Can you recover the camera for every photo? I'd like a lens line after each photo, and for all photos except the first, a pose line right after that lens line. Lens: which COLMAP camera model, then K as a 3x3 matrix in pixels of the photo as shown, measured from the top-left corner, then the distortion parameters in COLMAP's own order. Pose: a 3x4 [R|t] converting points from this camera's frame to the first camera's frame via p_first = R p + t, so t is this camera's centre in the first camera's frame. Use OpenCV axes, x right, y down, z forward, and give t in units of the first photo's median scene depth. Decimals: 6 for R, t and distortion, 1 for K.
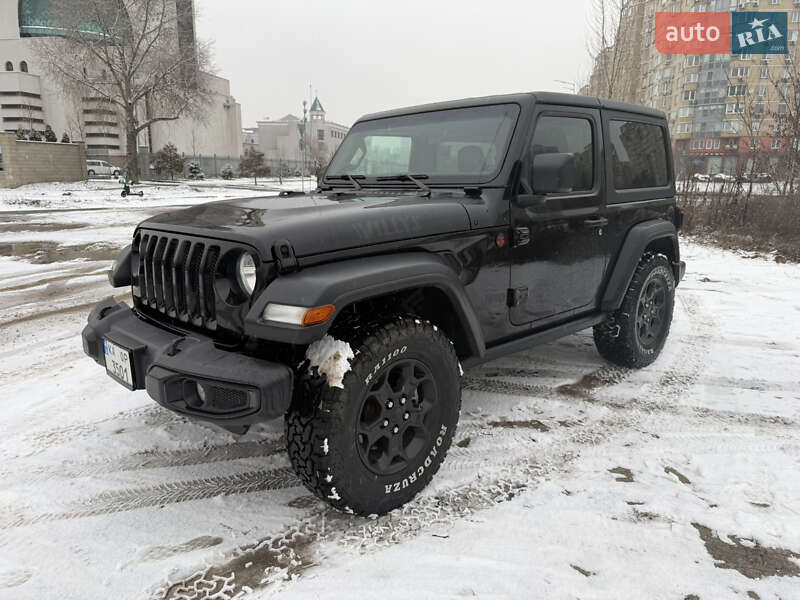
lens RADIAL K [[564.0, 0, 400.1], [0, 564.0, 295.1], [0, 0, 1]] dist [-0.000633, -0.004439]
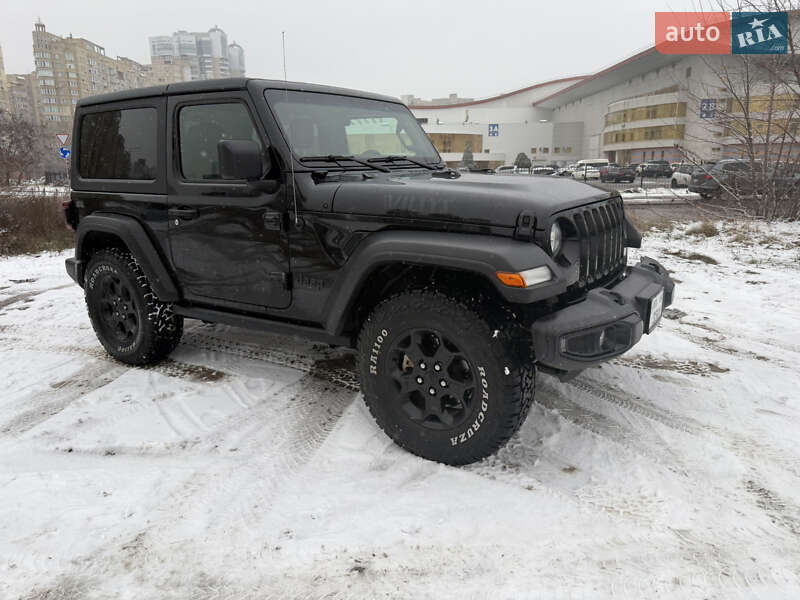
lens RADIAL K [[561.0, 0, 399.3], [0, 561.0, 303.7], [0, 0, 1]] dist [0.034851, -0.040224]
pose [[-0.179389, -0.229208, 0.956704, -1.368131], [0.224333, 0.937328, 0.266630, -0.291533], [-0.957859, 0.262450, -0.116727, 1.478244]]
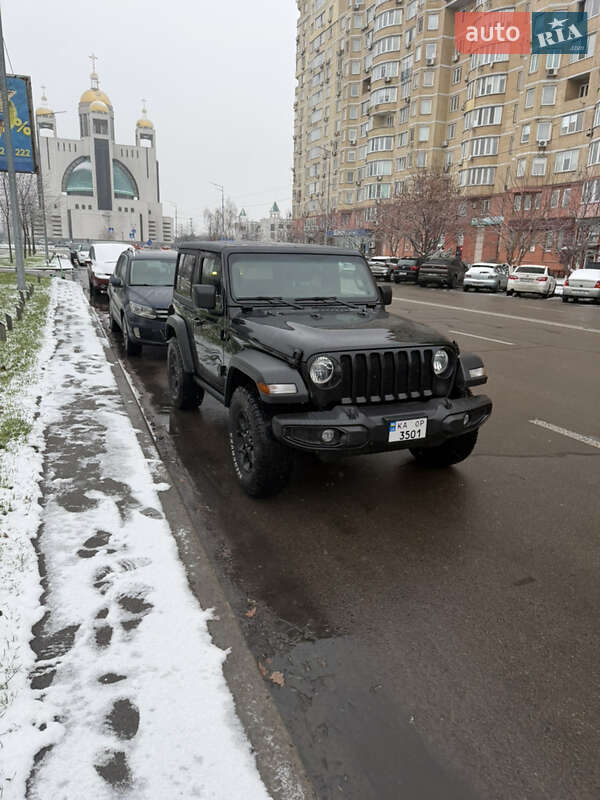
lens RADIAL K [[558.1, 0, 305.0], [0, 558.1, 398.6], [0, 0, 1]] dist [0.034306, -0.043334]
pose [[0.354772, -0.219424, 0.908840, -1.846613], [0.161846, 0.971808, 0.171448, -0.266027], [-0.920838, 0.086267, 0.380283, 0.586274]]
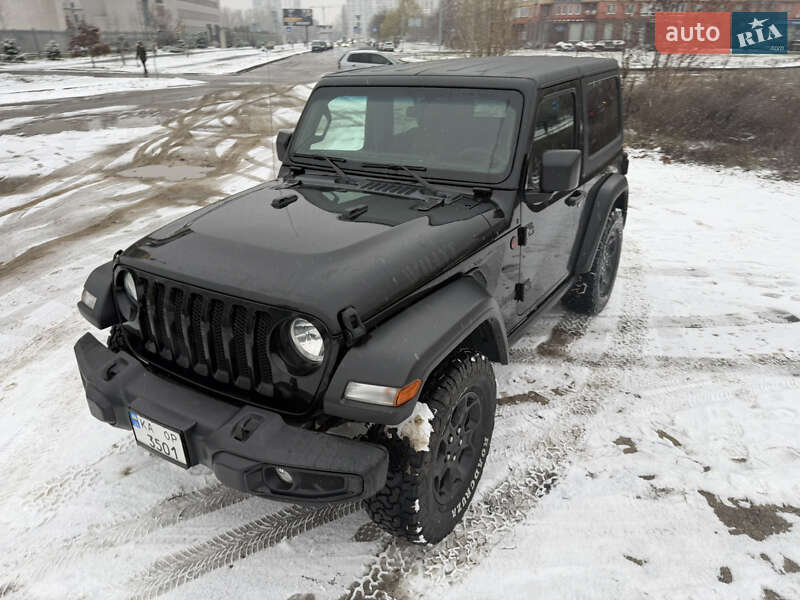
lens RADIAL K [[561.5, 0, 407.5], [0, 561.5, 303.3], [0, 0, 1]] dist [0.003949, -0.006184]
pose [[0.971464, -0.111210, 0.209499, -0.244933], [0.062122, 0.971731, 0.227770, -0.249345], [-0.228907, -0.208255, 0.950911, 0.075423]]
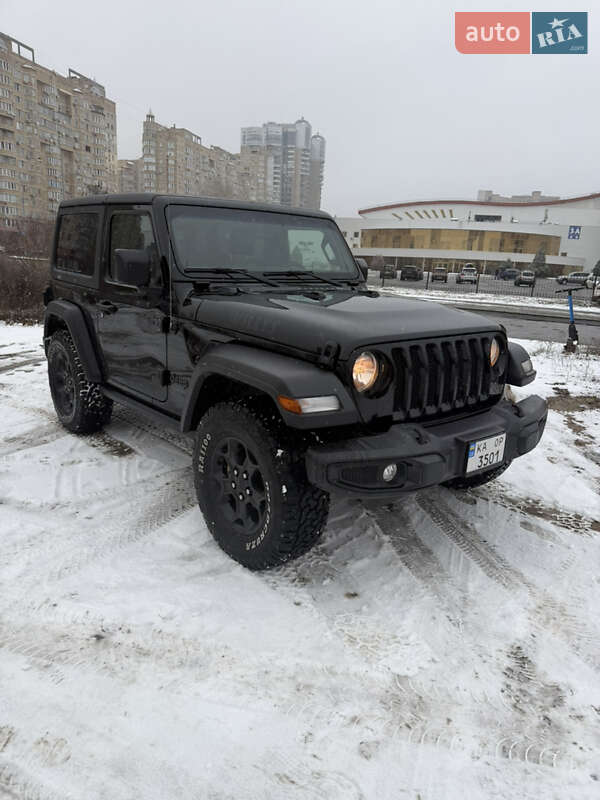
lens RADIAL K [[561.0, 0, 303.5], [0, 561.0, 401.1], [0, 0, 1]] dist [0.034851, -0.040224]
pose [[0.094177, -0.242312, 0.965617, -1.439409], [0.161936, 0.960739, 0.225295, -0.266646], [-0.982297, 0.135150, 0.129718, 1.079773]]
